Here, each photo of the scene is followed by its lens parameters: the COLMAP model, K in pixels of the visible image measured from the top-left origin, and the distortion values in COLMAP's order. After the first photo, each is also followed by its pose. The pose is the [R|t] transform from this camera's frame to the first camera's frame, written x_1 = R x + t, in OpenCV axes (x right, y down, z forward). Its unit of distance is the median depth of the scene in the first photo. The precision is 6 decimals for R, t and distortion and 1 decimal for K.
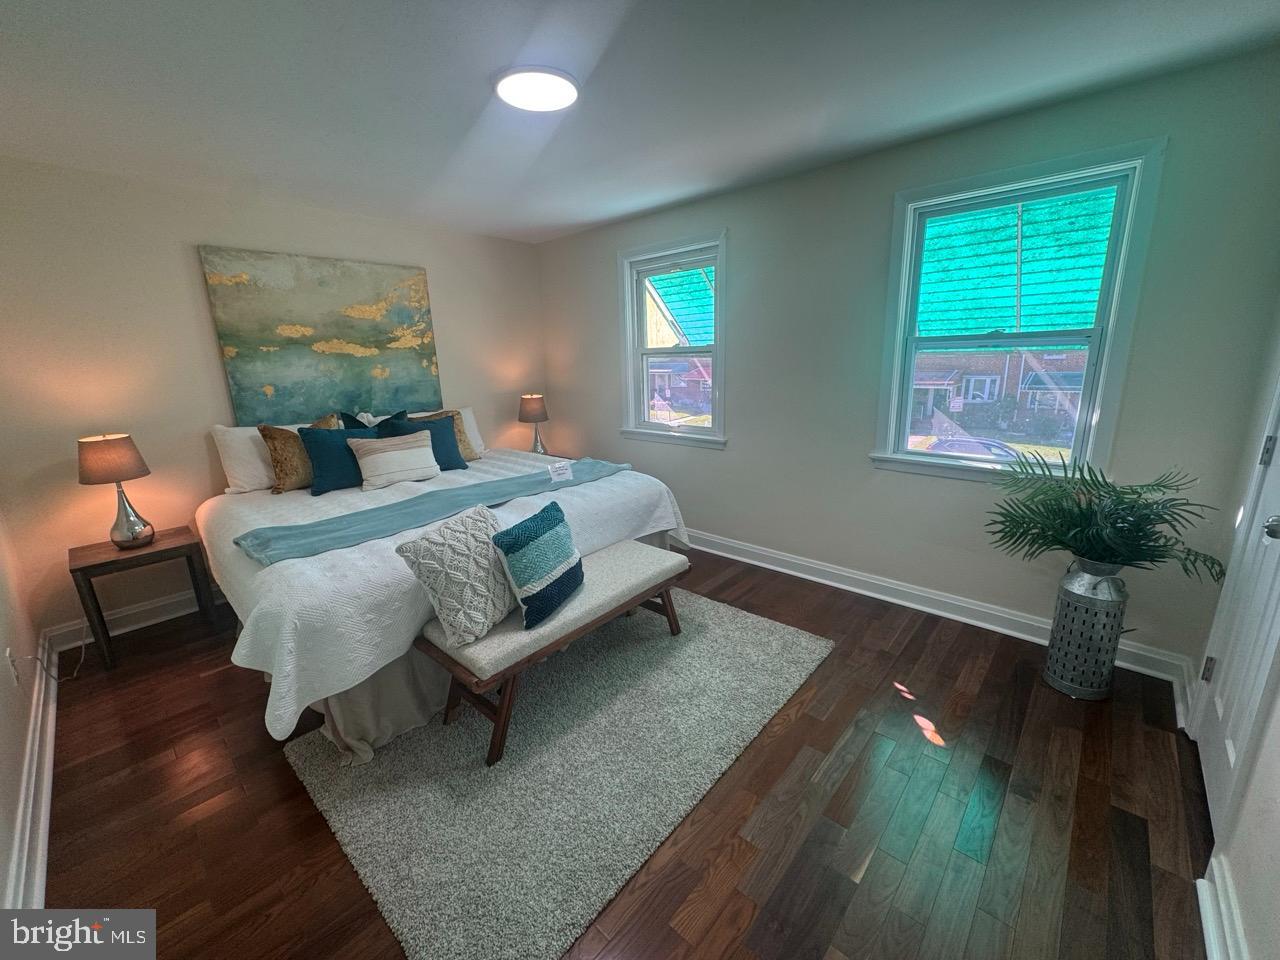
lens RADIAL K [[507.2, 0, 642.1], [0, 507.2, 476.1], [0, 0, 1]] dist [-0.001621, 0.000294]
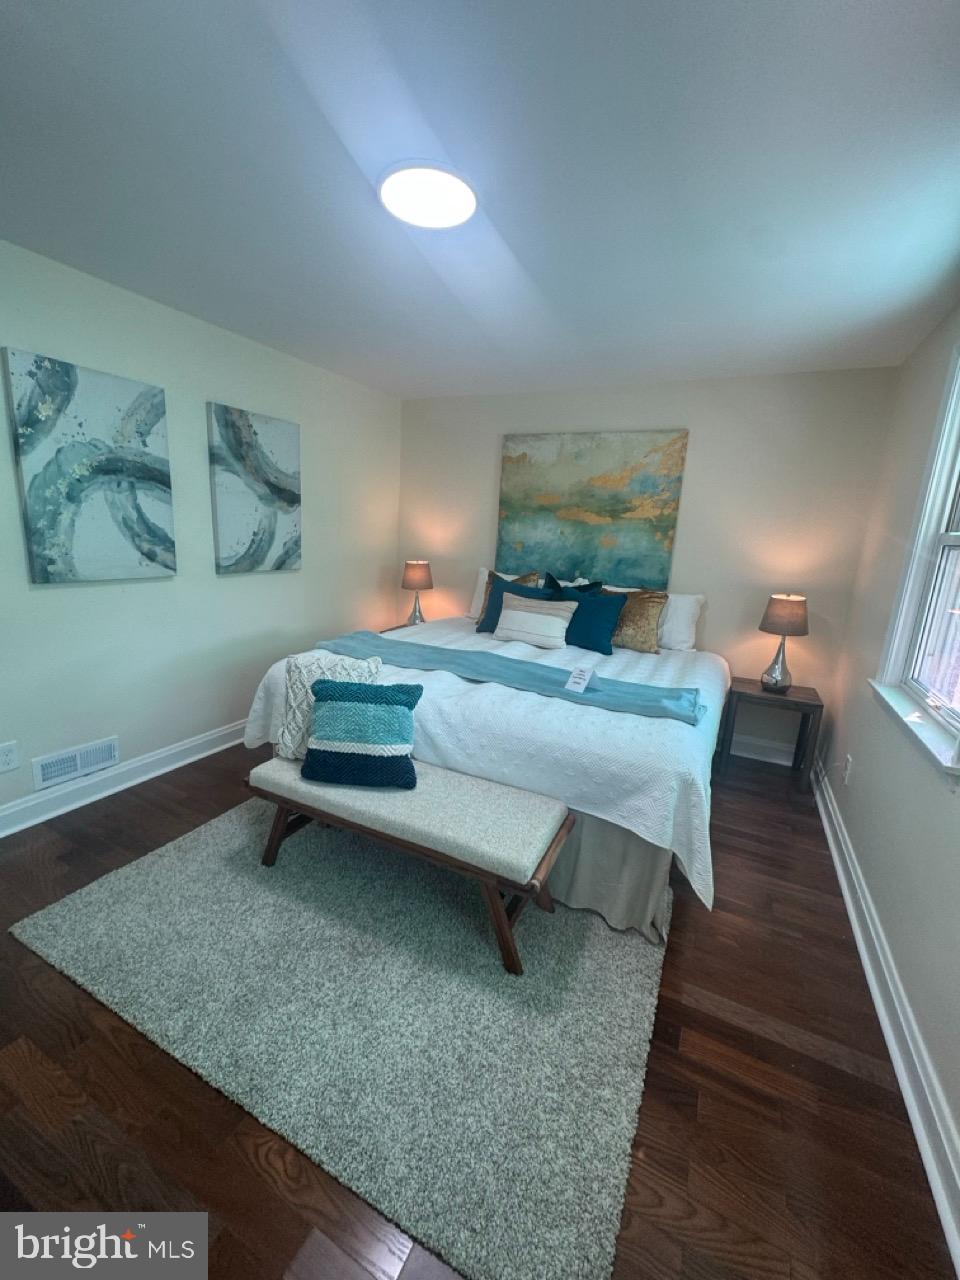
lens RADIAL K [[507.2, 0, 480.5], [0, 507.2, 637.5], [0, 0, 1]] dist [-0.001621, 0.000294]
pose [[0.267818, 0.246220, -0.931477, 0.430893], [-0.286127, 0.943503, 0.167132, -0.134621], [0.920003, 0.221759, 0.323138, 0.541239]]
